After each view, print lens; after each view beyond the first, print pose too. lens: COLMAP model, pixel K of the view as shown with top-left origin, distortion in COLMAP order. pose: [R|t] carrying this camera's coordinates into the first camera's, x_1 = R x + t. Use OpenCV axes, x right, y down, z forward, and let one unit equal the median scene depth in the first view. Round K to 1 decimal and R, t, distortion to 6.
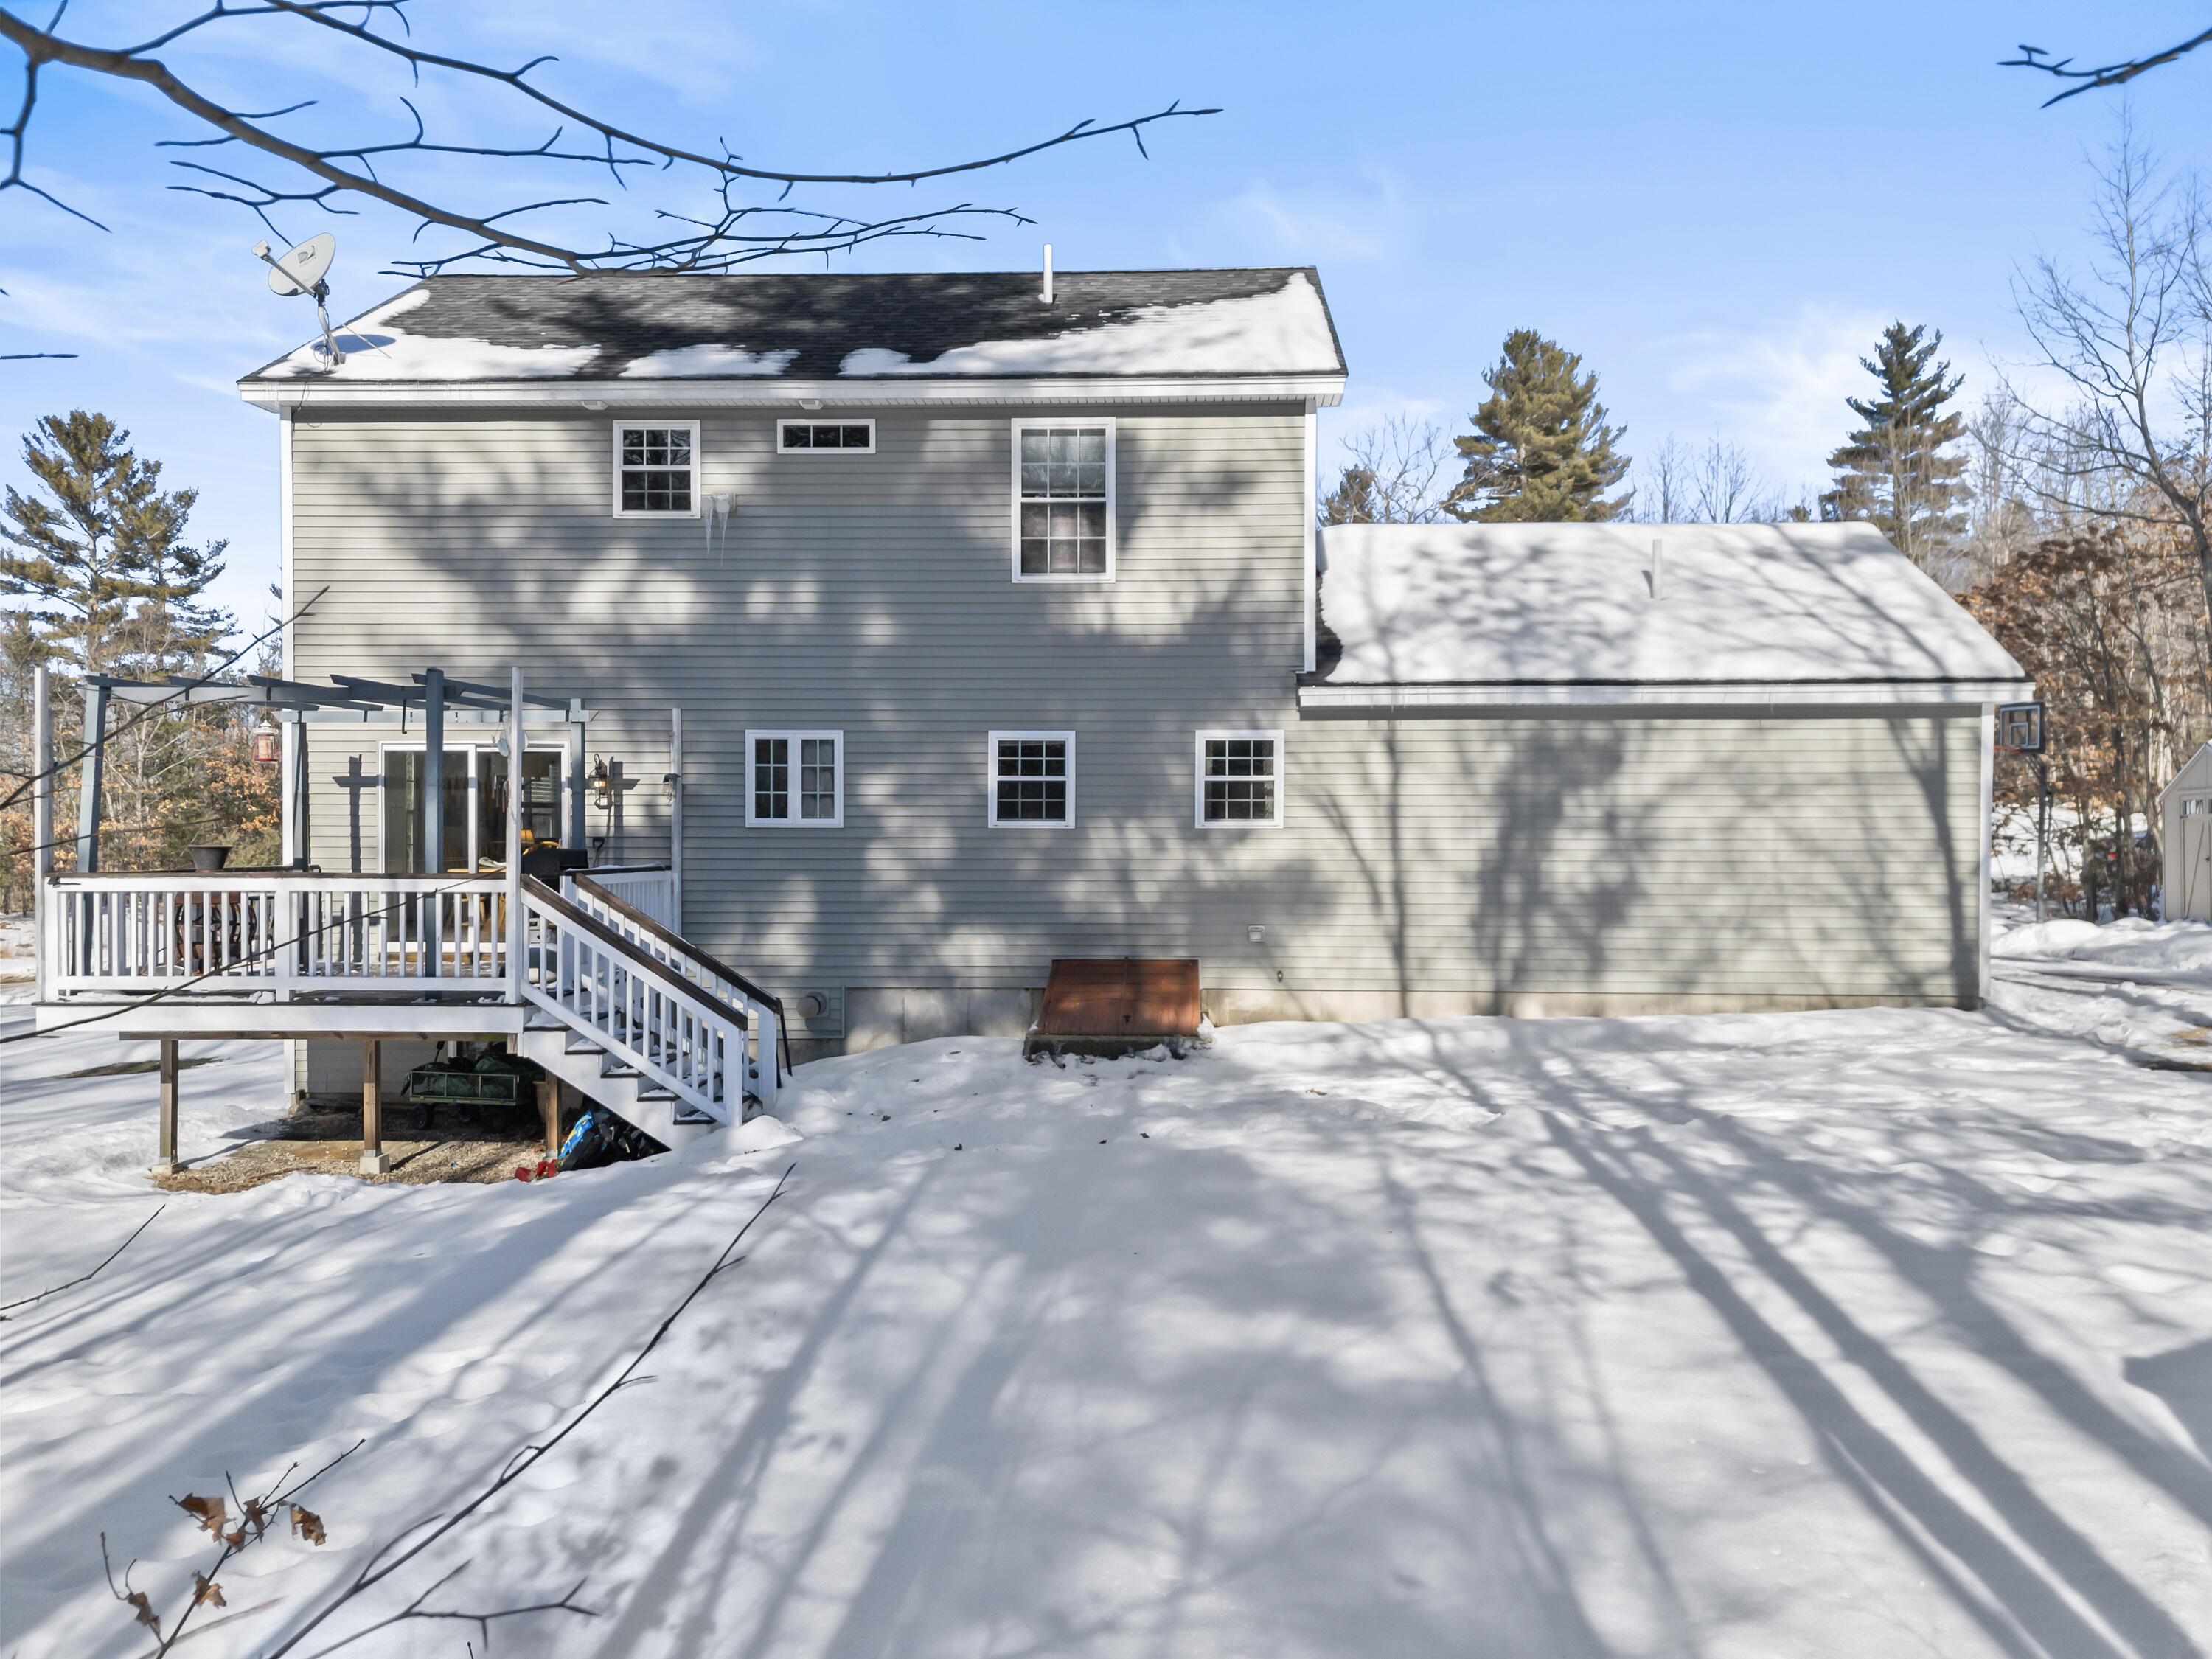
lens RADIAL K [[1651.3, 0, 1106.0], [0, 1651.3, 829.5], [0, 0, 1]] dist [0.017796, -0.004127]
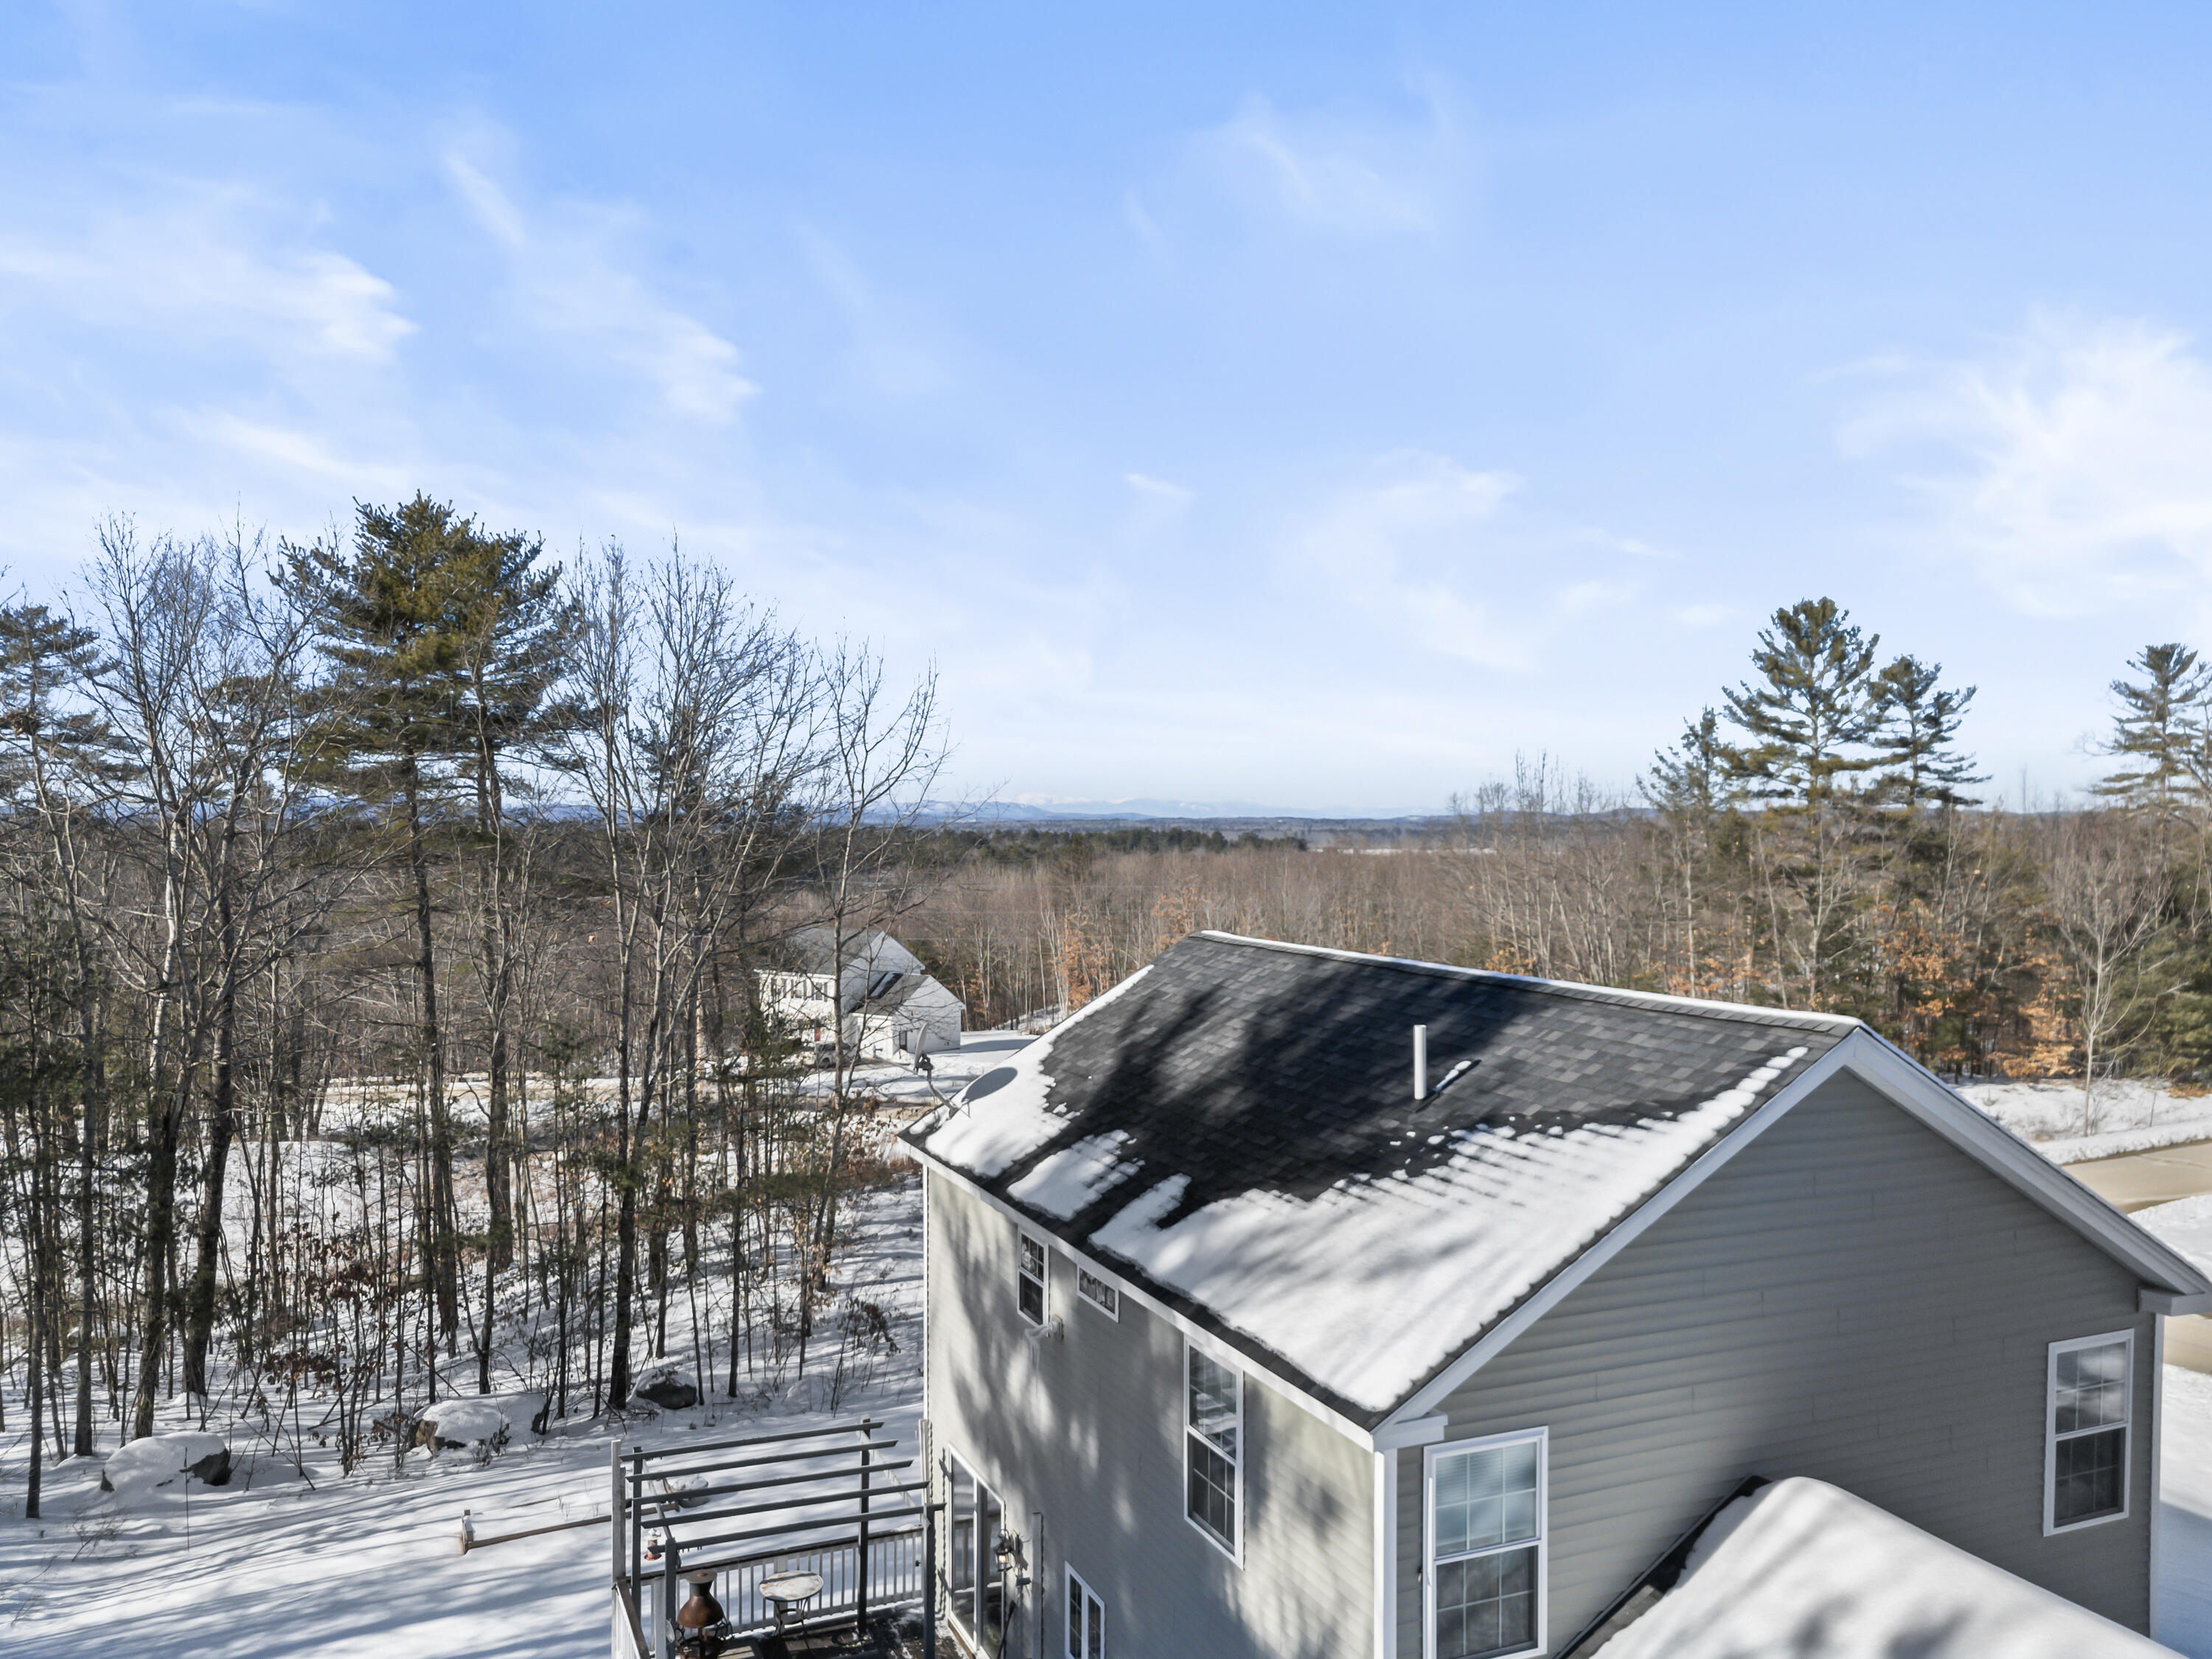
lens RADIAL K [[1651.3, 0, 1106.0], [0, 1651.3, 829.5], [0, 0, 1]] dist [0.017796, -0.004127]
pose [[0.451291, 0.003879, -0.892368, 0.693966], [-0.008272, 0.999966, 0.000163, -0.509885], [0.892339, 0.007308, 0.451308, 0.579953]]
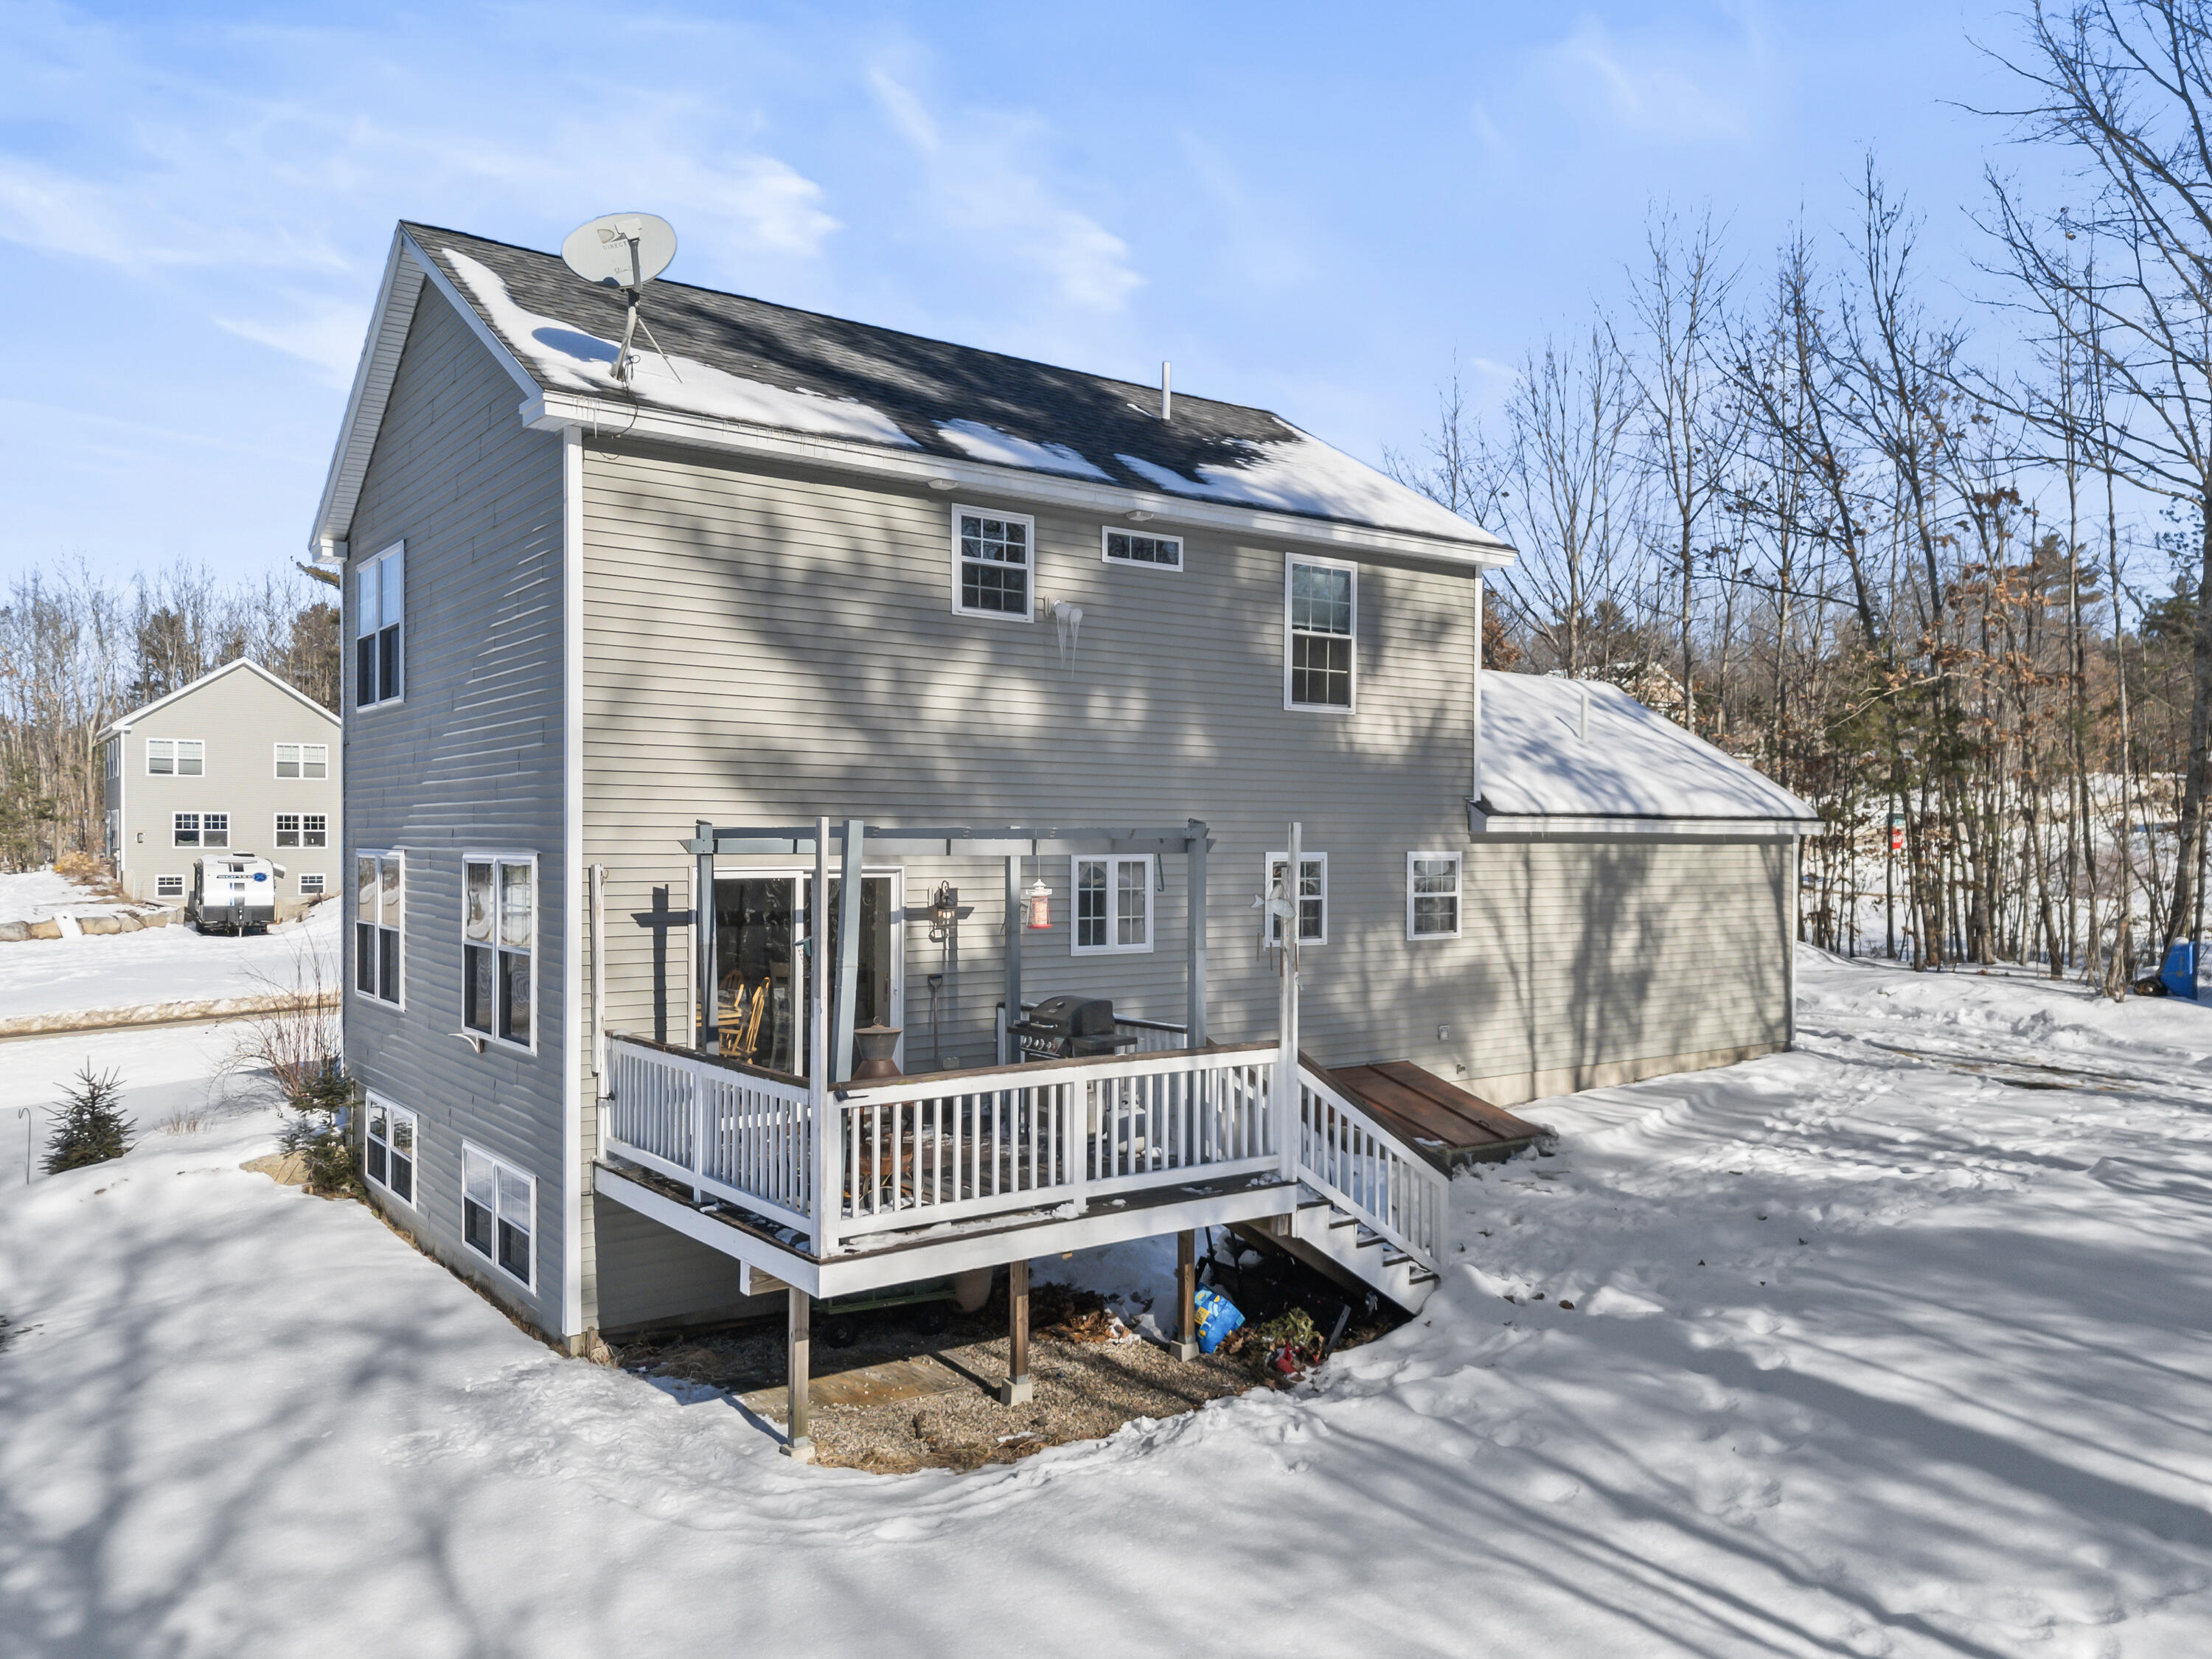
lens RADIAL K [[1651.3, 0, 1106.0], [0, 1651.3, 829.5], [0, 0, 1]] dist [0.017796, -0.004127]
pose [[0.776312, 0.003399, 0.630340, -0.807208], [0.000880, 0.999979, -0.006475, -0.068131], [-0.630349, 0.005582, 0.776292, 0.267124]]
